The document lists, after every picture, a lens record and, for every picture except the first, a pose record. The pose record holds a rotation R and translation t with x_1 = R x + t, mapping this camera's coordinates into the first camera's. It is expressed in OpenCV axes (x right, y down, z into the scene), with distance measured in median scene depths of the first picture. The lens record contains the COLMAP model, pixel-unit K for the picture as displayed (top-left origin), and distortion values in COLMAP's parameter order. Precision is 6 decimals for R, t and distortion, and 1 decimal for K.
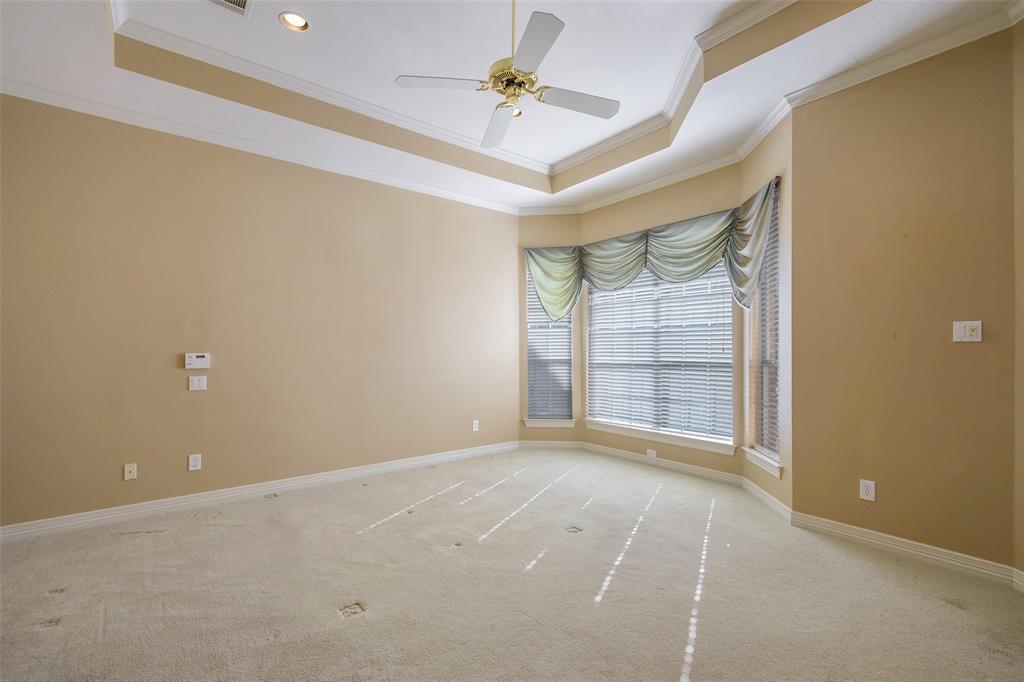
lens RADIAL K [[447.4, 0, 512.0], [0, 447.4, 341.0], [0, 0, 1]] dist [-0.002405, -0.000201]
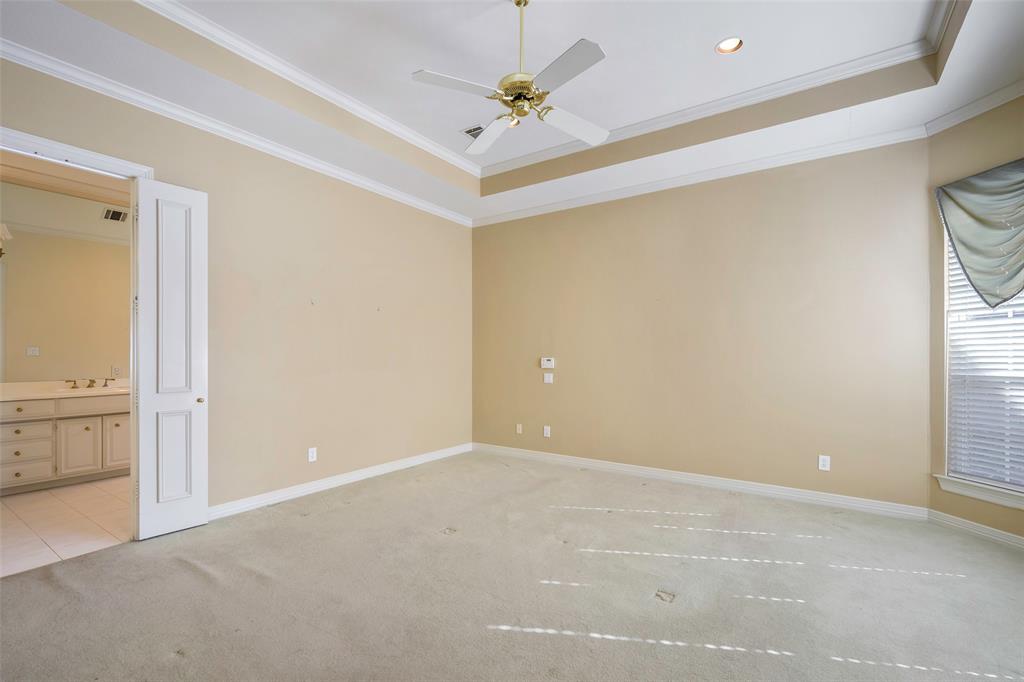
lens RADIAL K [[447.4, 0, 512.0], [0, 447.4, 341.0], [0, 0, 1]] dist [-0.002405, -0.000201]
pose [[0.289040, -0.020415, -0.957099, 0.481883], [0.019880, 0.999685, -0.015320, -0.005867], [0.957111, -0.014599, 0.289355, 0.321757]]
